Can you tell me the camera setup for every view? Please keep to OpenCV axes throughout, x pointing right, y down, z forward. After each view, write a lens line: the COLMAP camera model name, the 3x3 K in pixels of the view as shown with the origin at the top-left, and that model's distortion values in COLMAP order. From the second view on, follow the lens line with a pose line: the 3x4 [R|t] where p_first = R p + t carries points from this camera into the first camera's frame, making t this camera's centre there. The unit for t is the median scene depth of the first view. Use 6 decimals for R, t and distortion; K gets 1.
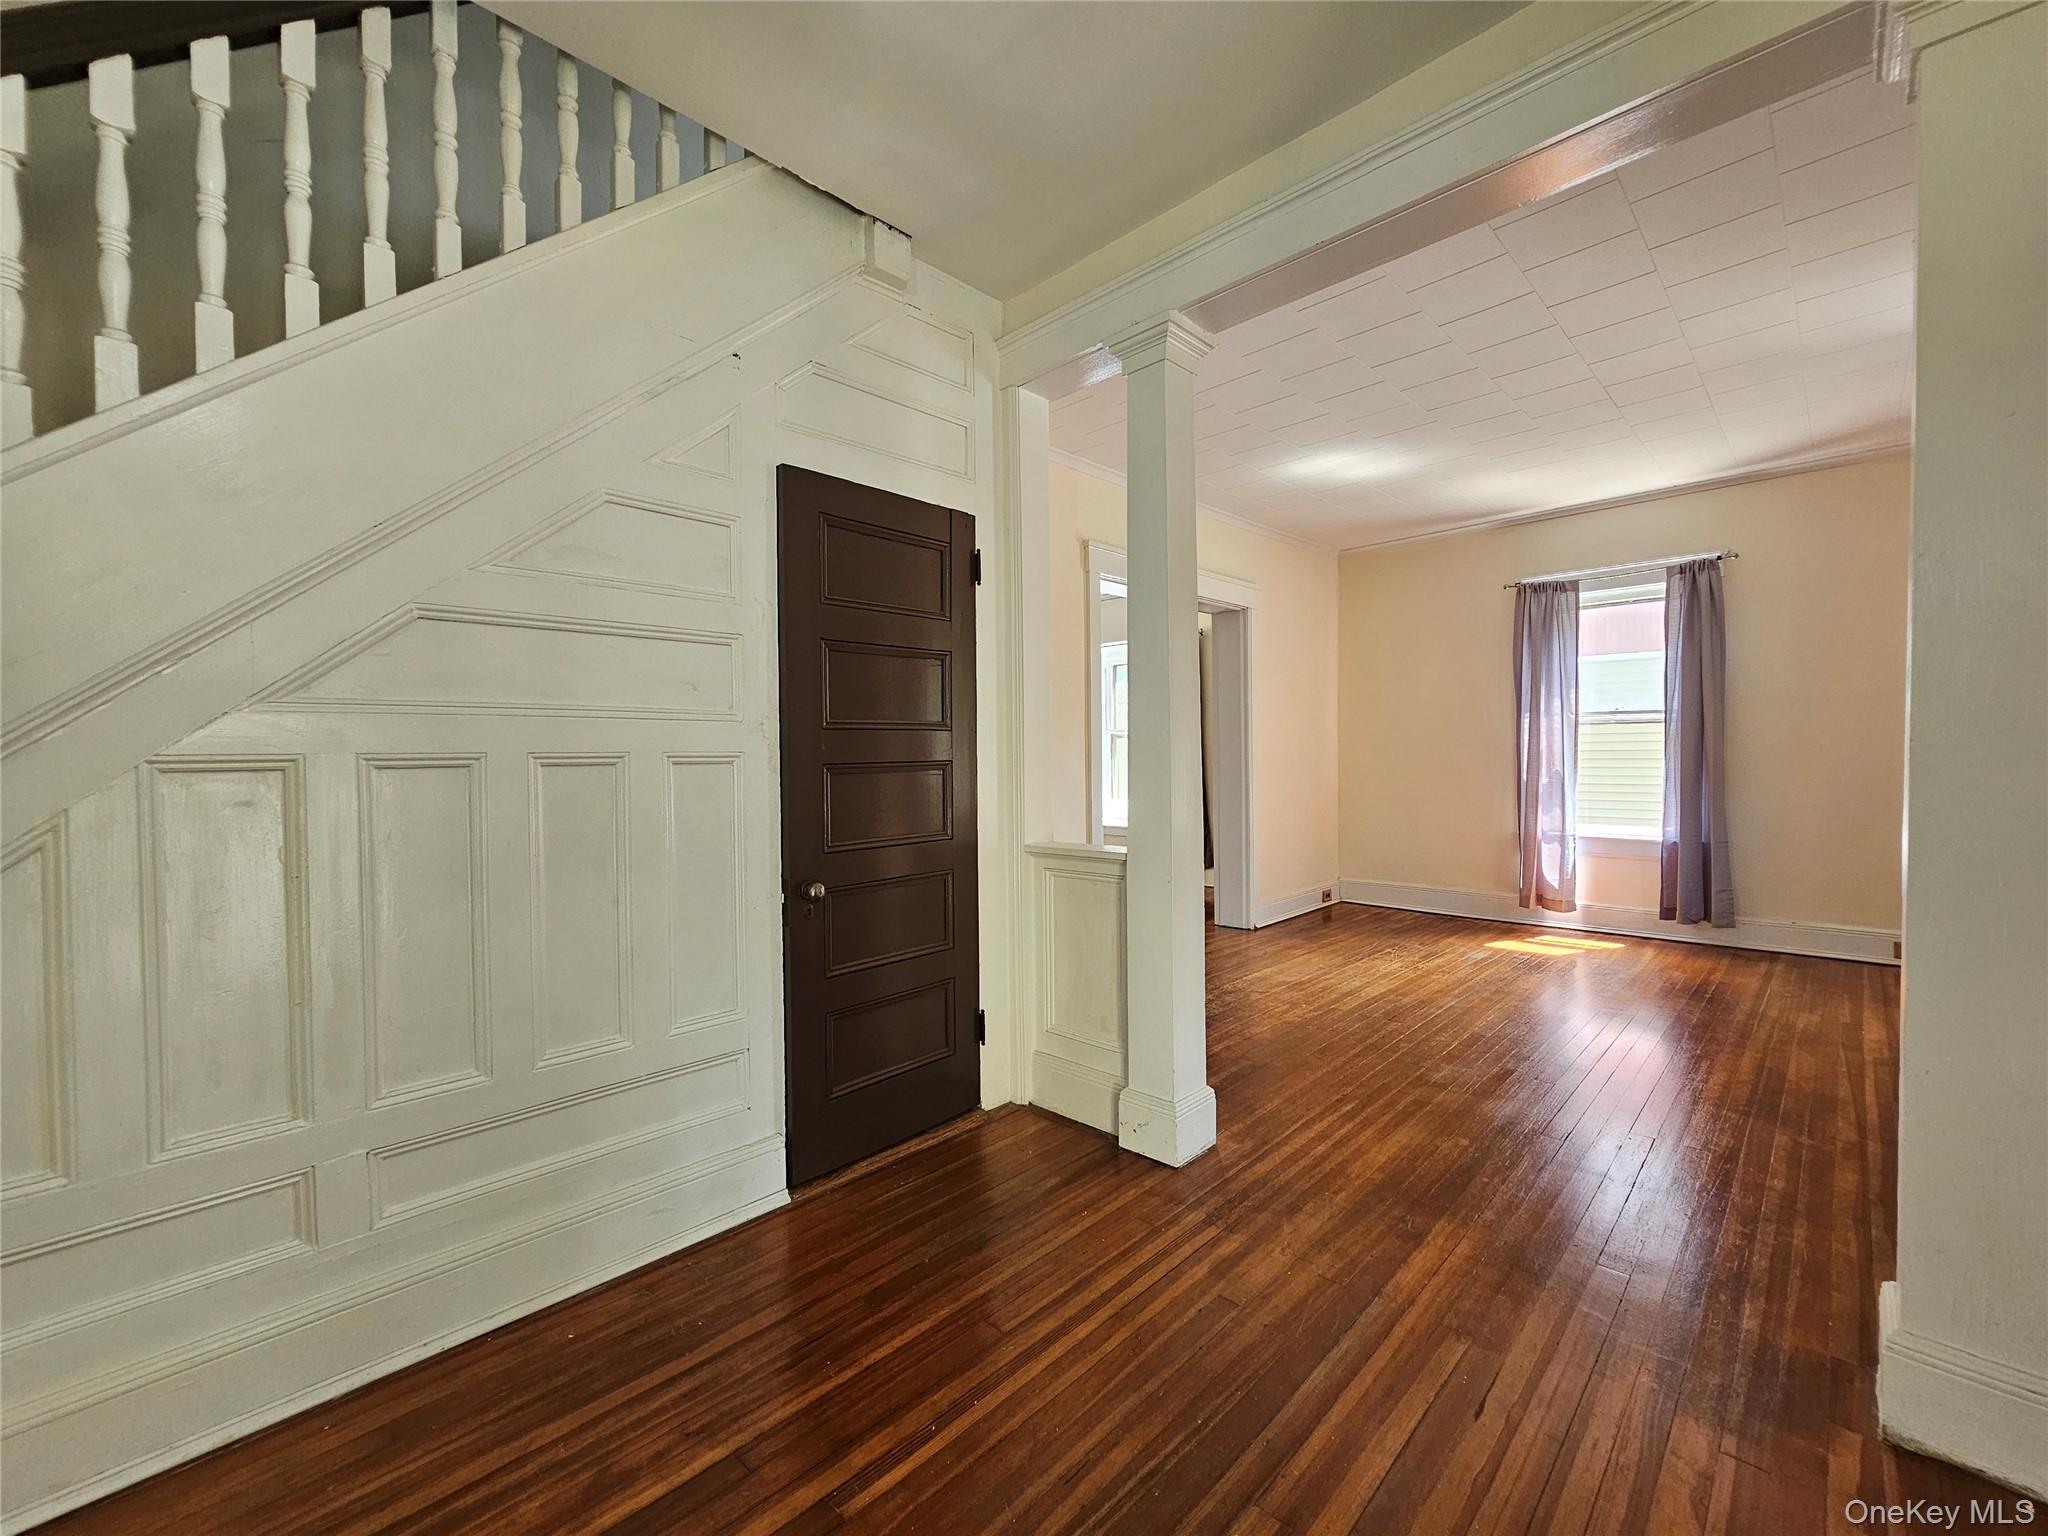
lens RADIAL K [[839.7, 0, 1034.1], [0, 839.7, 770.0], [0, 0, 1]] dist [-0.001346, 0.000877]
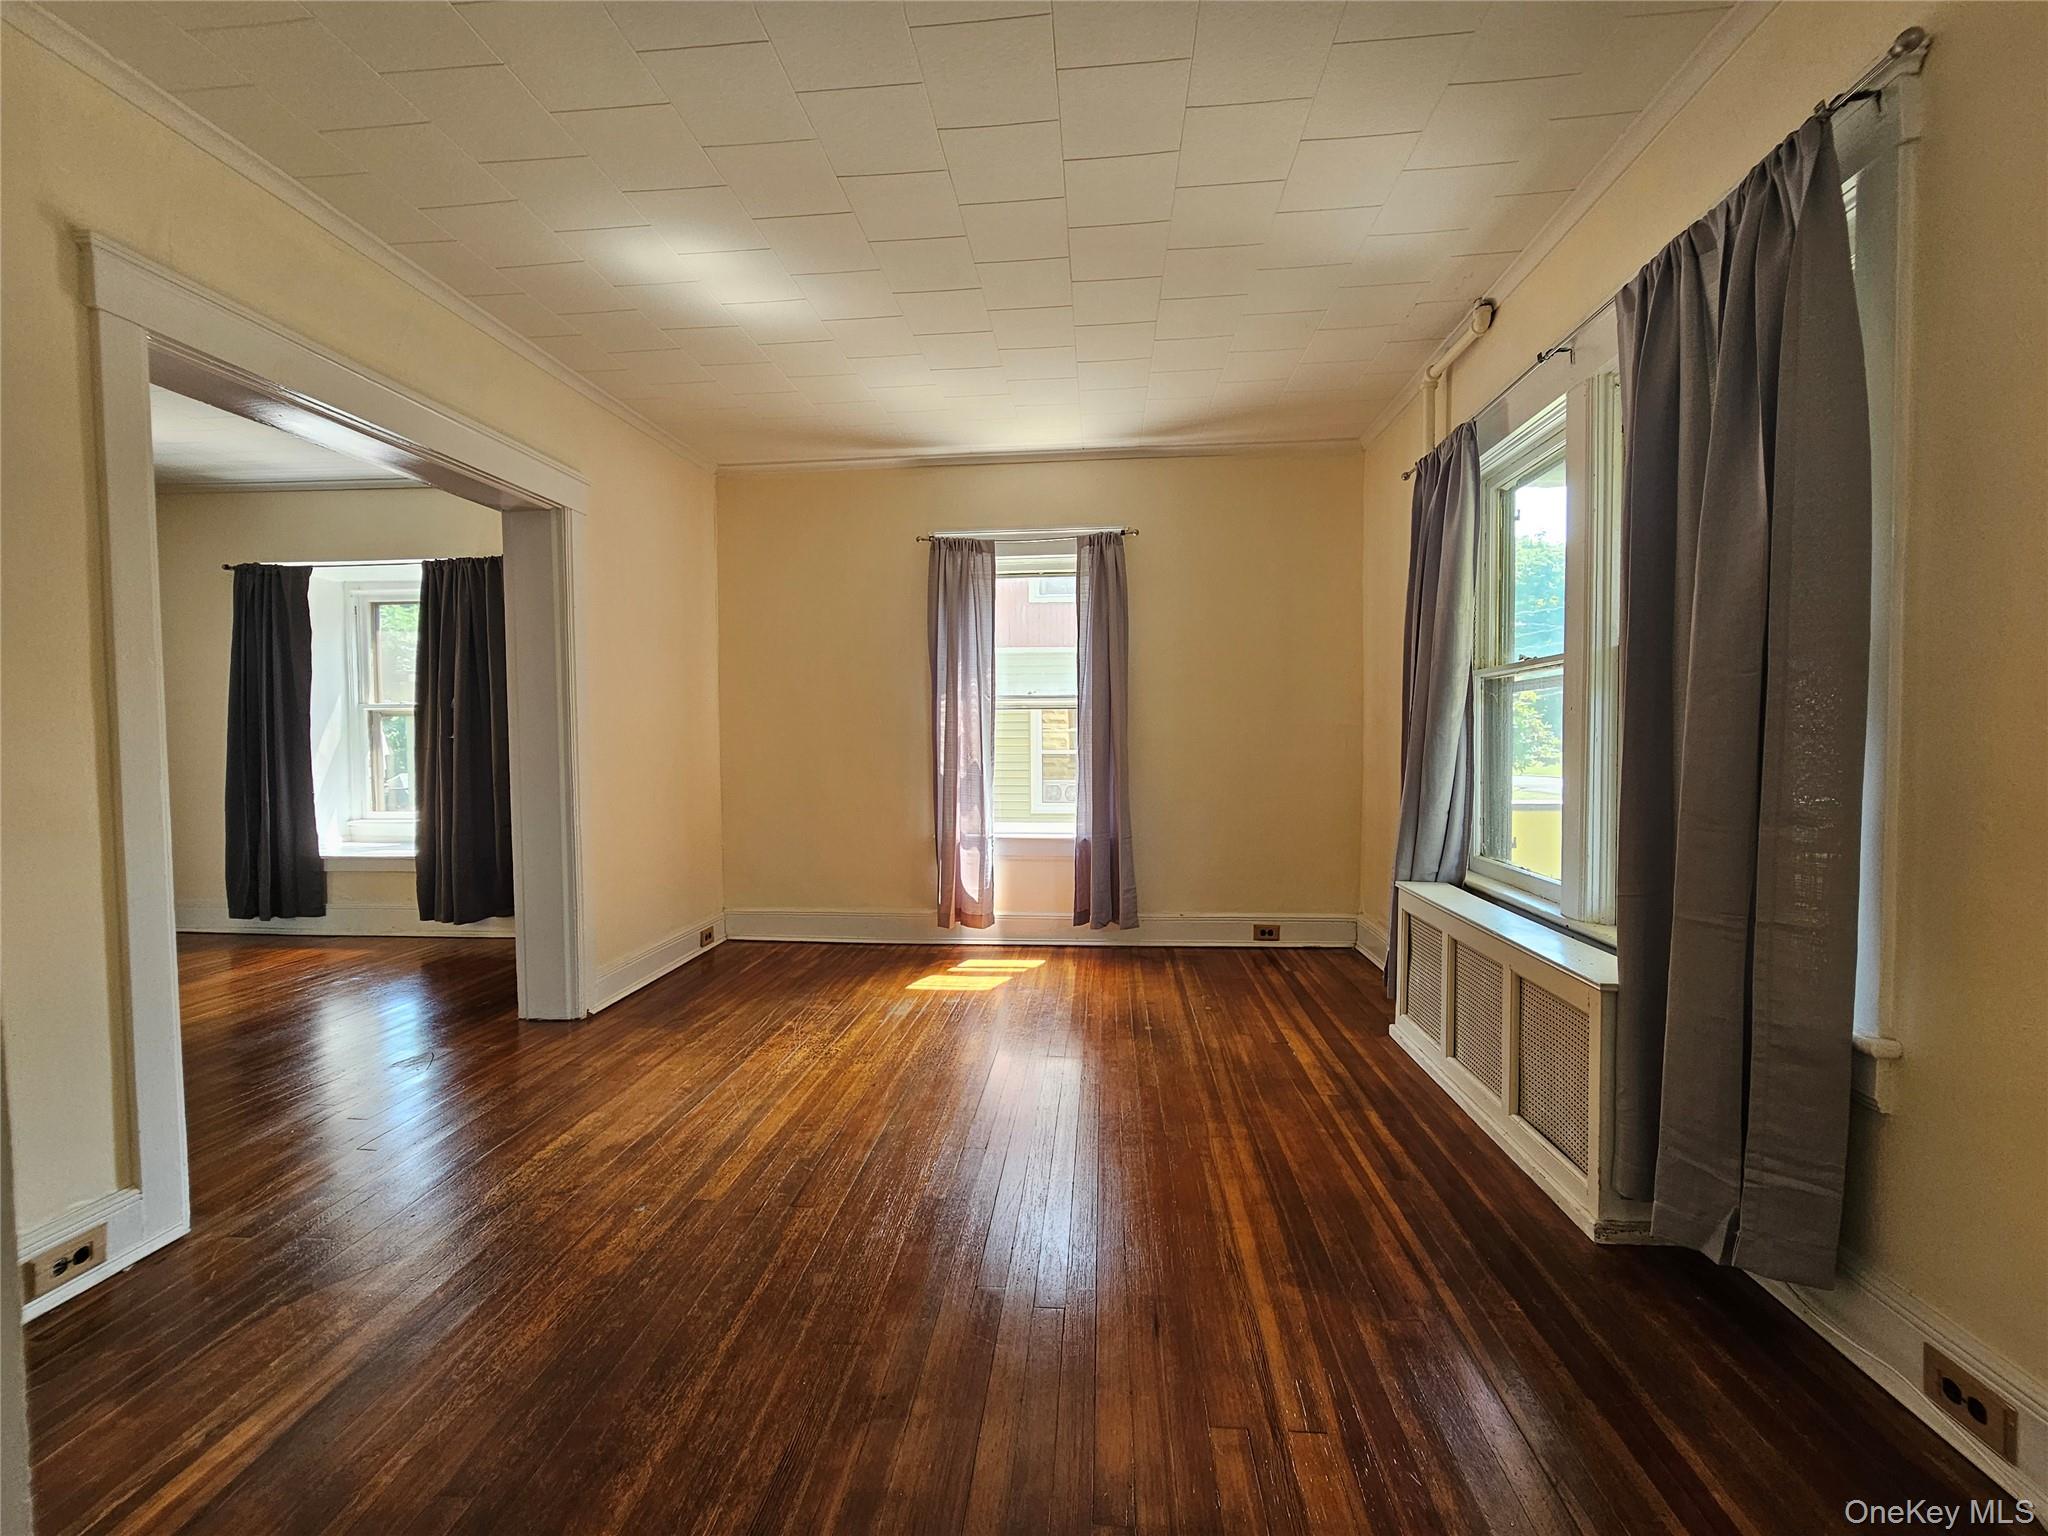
lens RADIAL K [[839.7, 0, 1031.1], [0, 839.7, 767.7], [0, 0, 1]] dist [-0.001346, 0.000877]
pose [[0.774548, -0.018001, 0.632259, 0.132555], [0.009345, 0.999812, 0.017017, -0.008433], [-0.632446, -0.007272, 0.774570, 0.314131]]
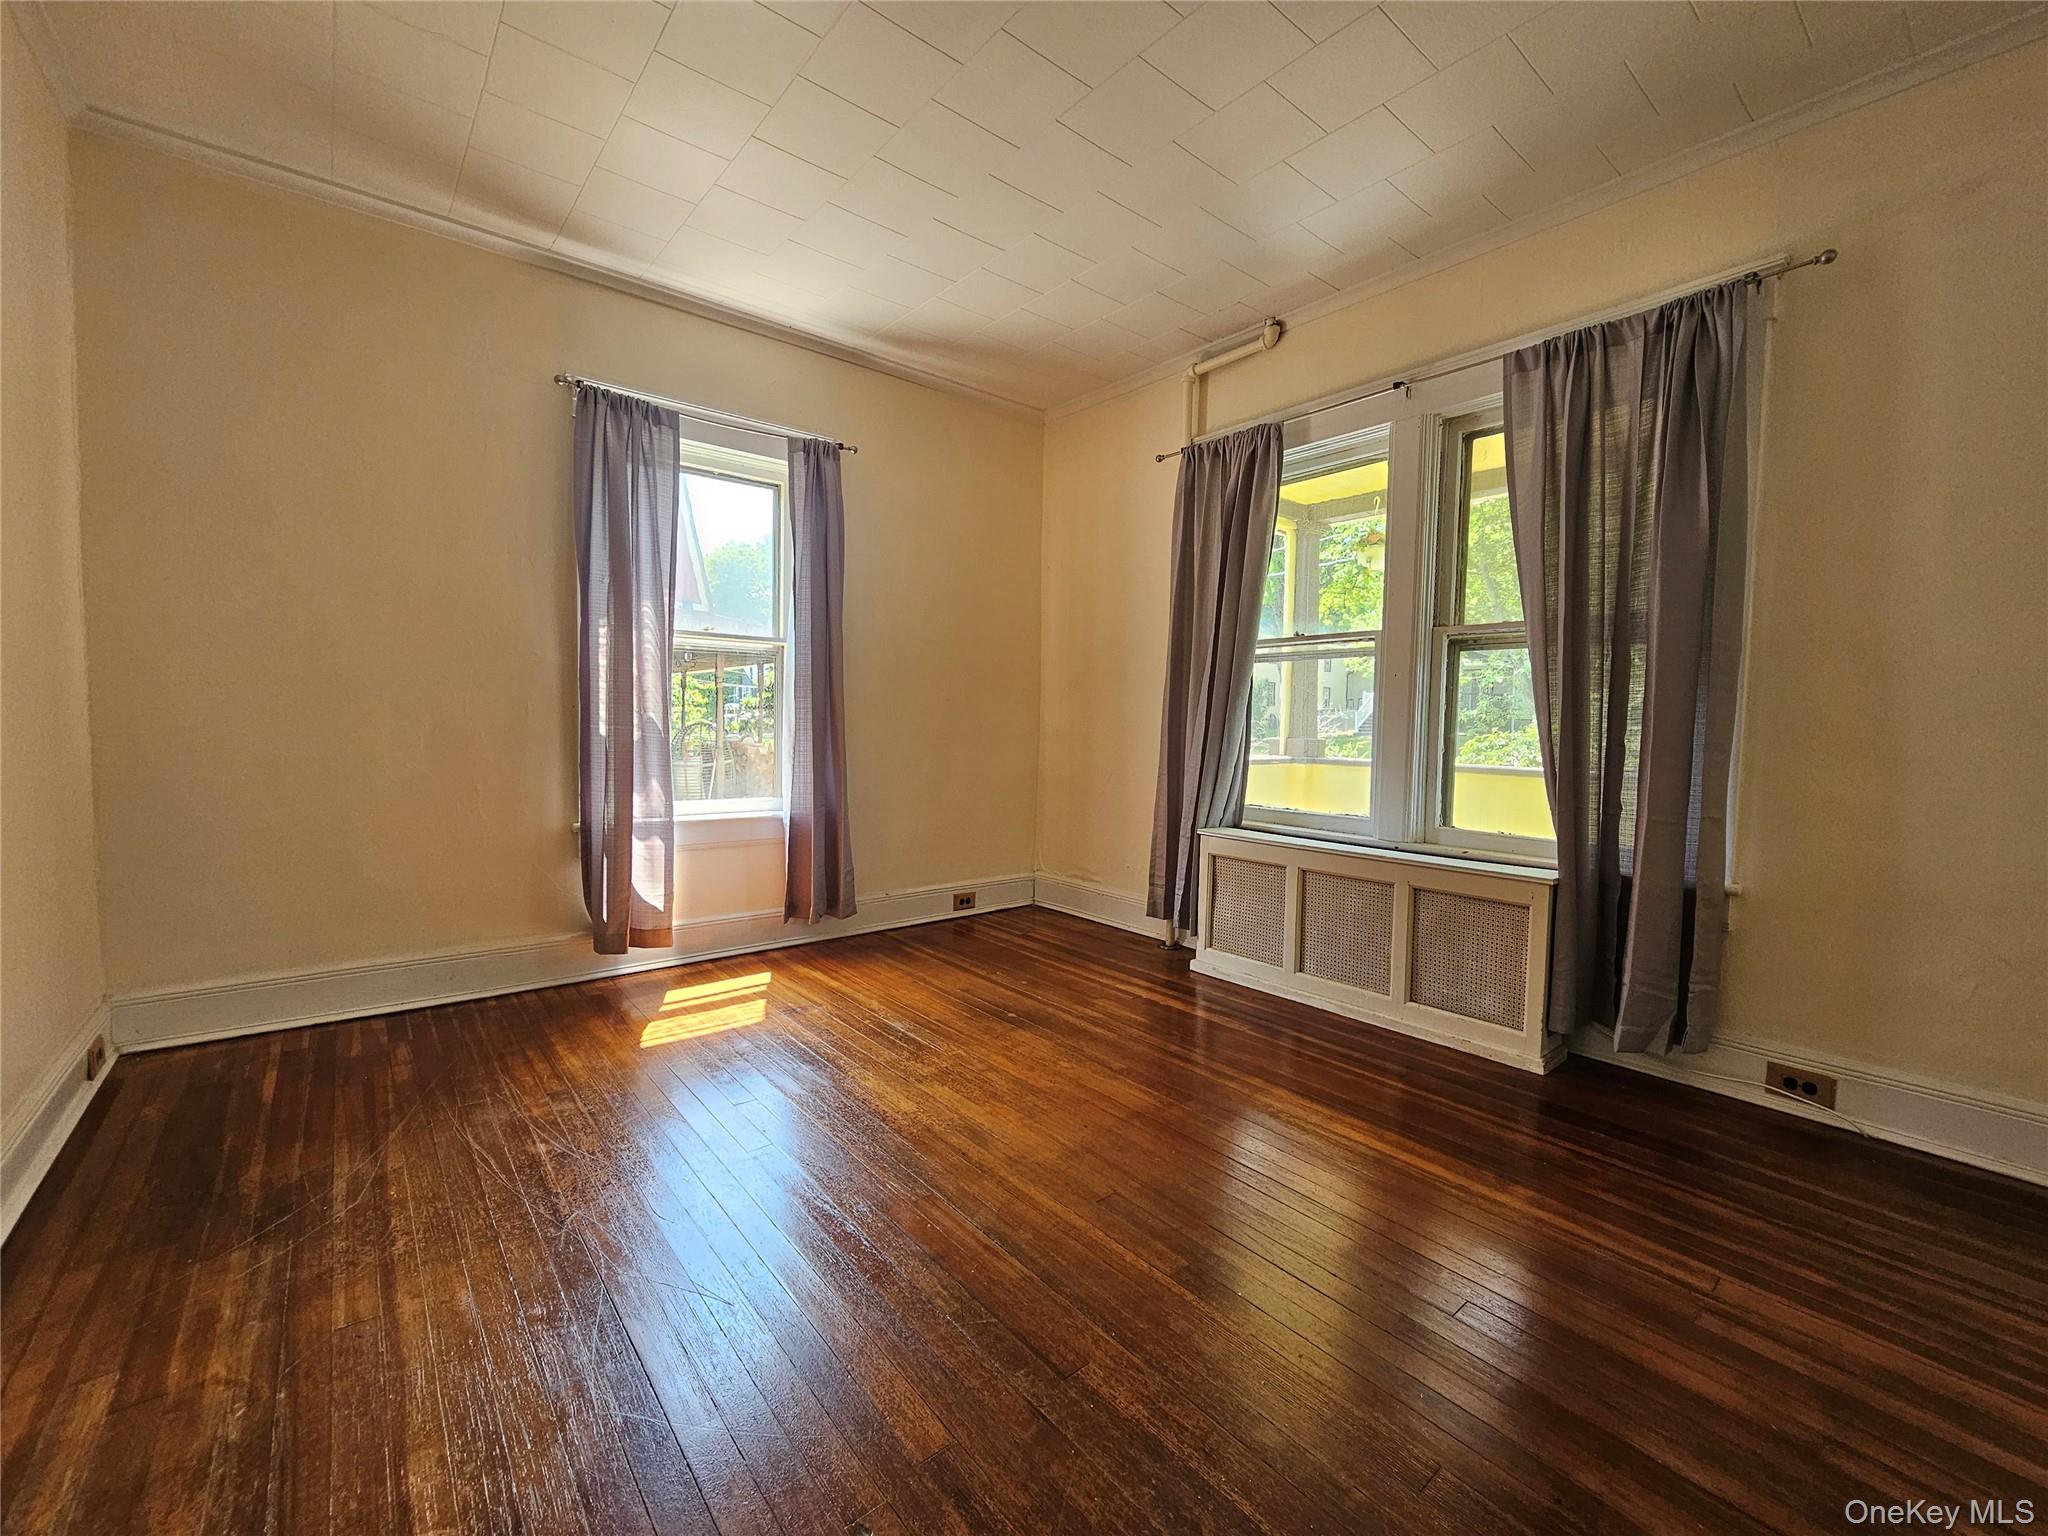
lens RADIAL K [[839.7, 0, 1030.5], [0, 839.7, 769.3], [0, 0, 1]] dist [-0.001346, 0.000877]
pose [[0.108650, -0.045198, 0.993052, 0.045733], [-0.001133, 0.998960, 0.045591, 0.009304], [-0.994079, -0.006079, 0.108486, 0.681353]]
